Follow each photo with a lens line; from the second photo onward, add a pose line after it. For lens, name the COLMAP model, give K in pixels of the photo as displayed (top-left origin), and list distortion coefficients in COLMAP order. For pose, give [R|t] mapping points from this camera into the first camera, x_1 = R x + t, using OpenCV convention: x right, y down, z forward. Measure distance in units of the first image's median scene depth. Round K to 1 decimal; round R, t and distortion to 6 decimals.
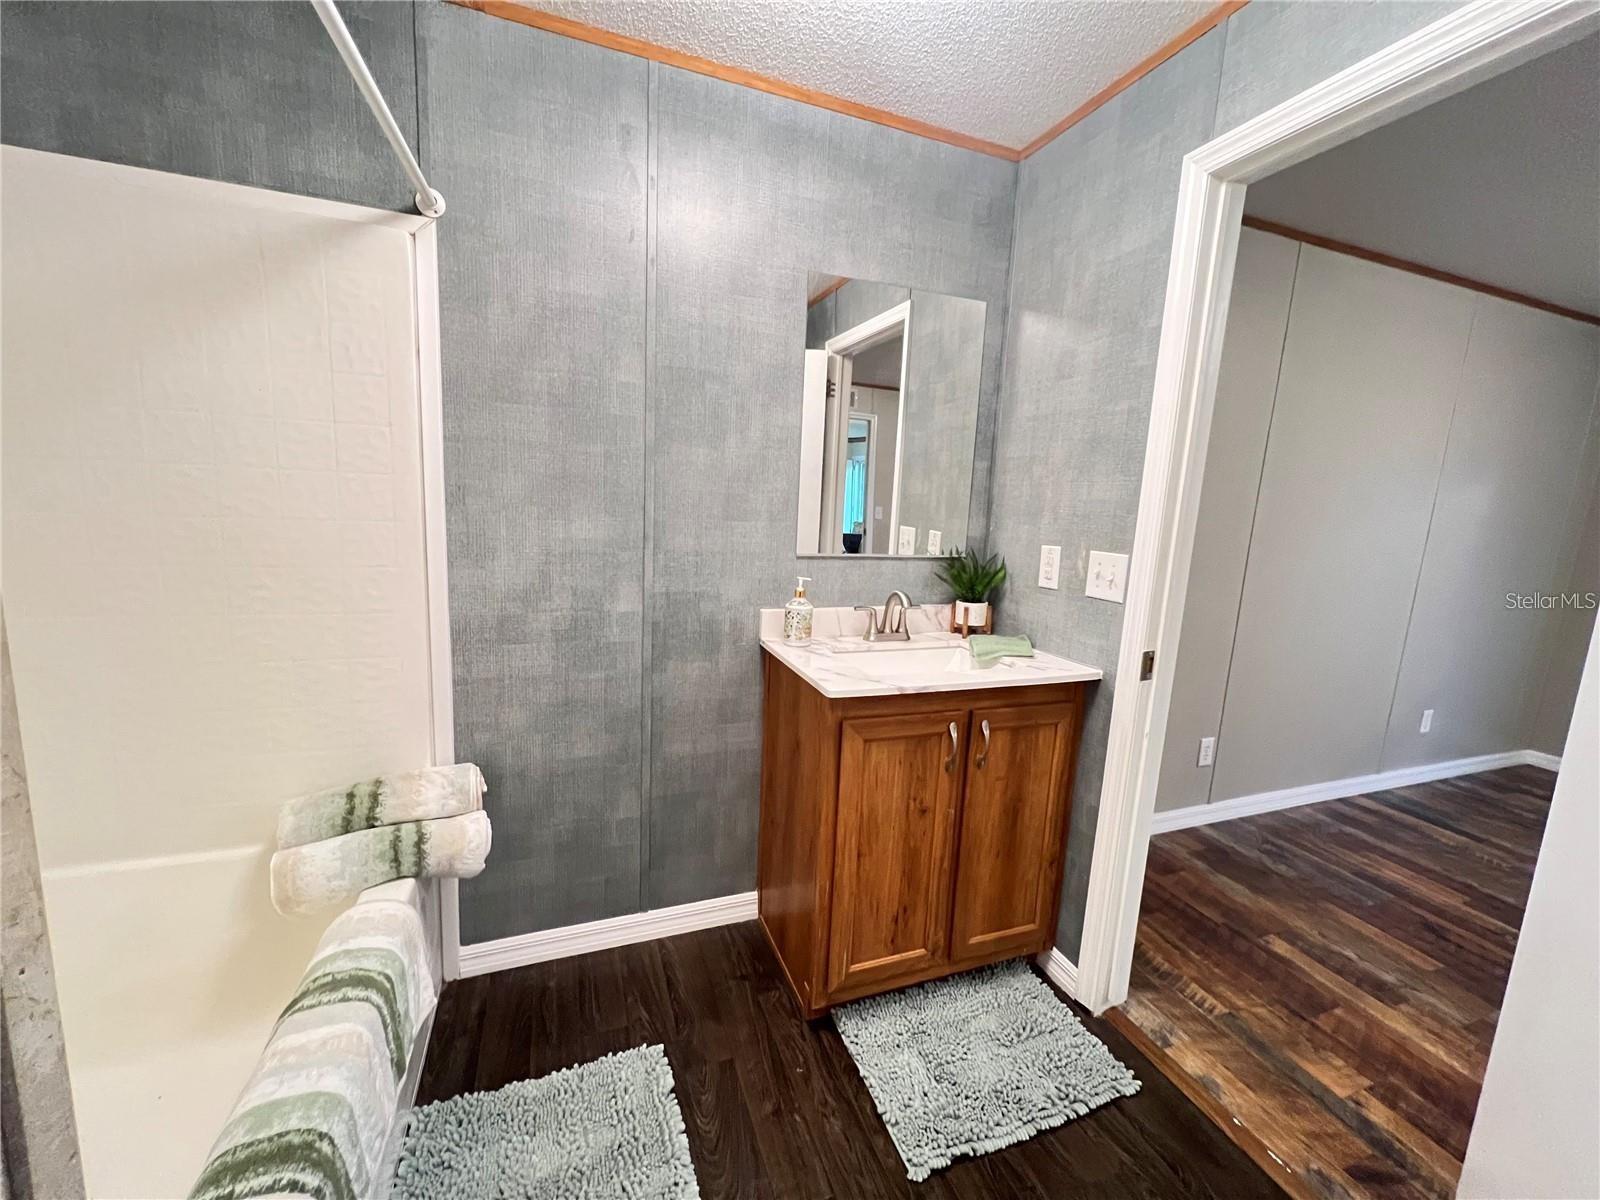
lens RADIAL K [[638.7, 0, 802.7], [0, 638.7, 598.2], [0, 0, 1]] dist [-0.001918, 0.000580]
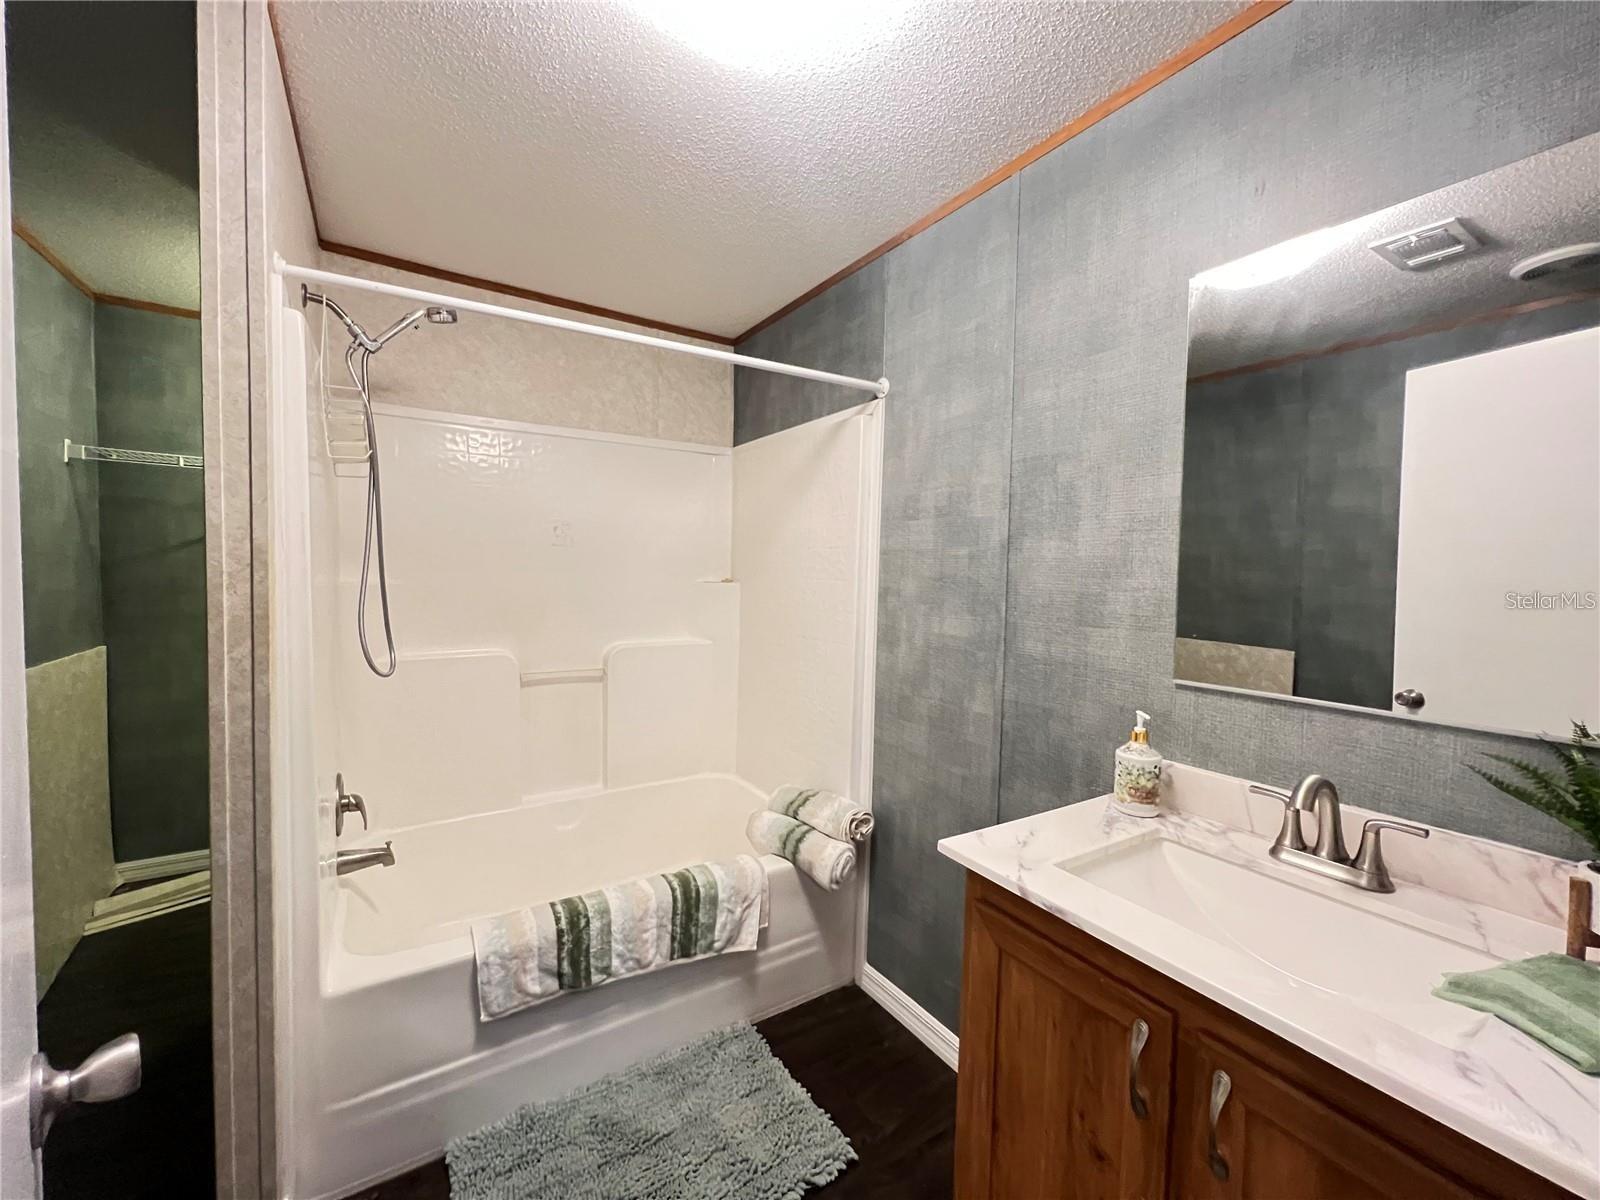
lens RADIAL K [[638.7, 0, 801.6], [0, 638.7, 598.5], [0, 0, 1]] dist [-0.001918, 0.000580]
pose [[0.210594, 0.000824, -0.977573, 0.657925], [-0.160005, 0.986543, -0.033637, -0.079783], [0.964390, 0.163501, 0.207892, 0.542287]]
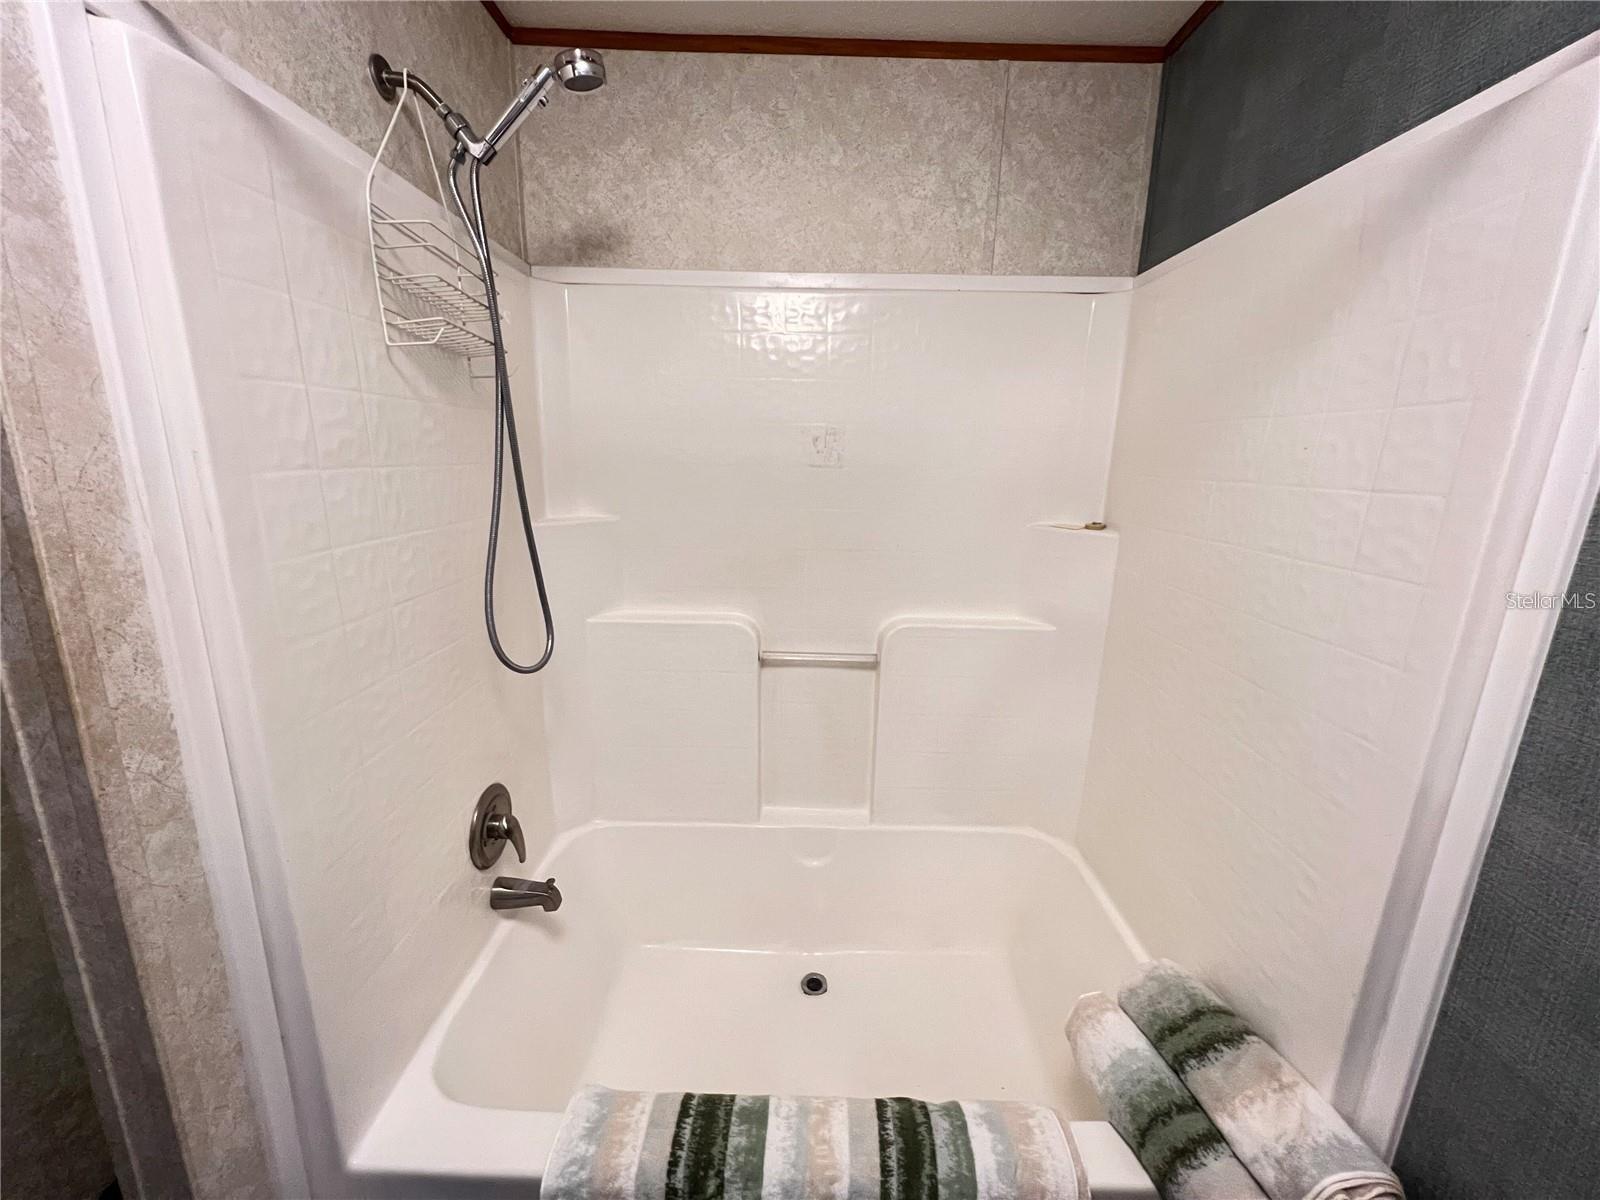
lens RADIAL K [[638.7, 0, 800.6], [0, 638.7, 600.1], [0, 0, 1]] dist [-0.001918, 0.000580]
pose [[-0.357597, 0.155912, -0.920769, 0.023734], [-0.182247, 0.955357, 0.232547, -0.188243], [0.915921, 0.250966, -0.313218, 0.618490]]
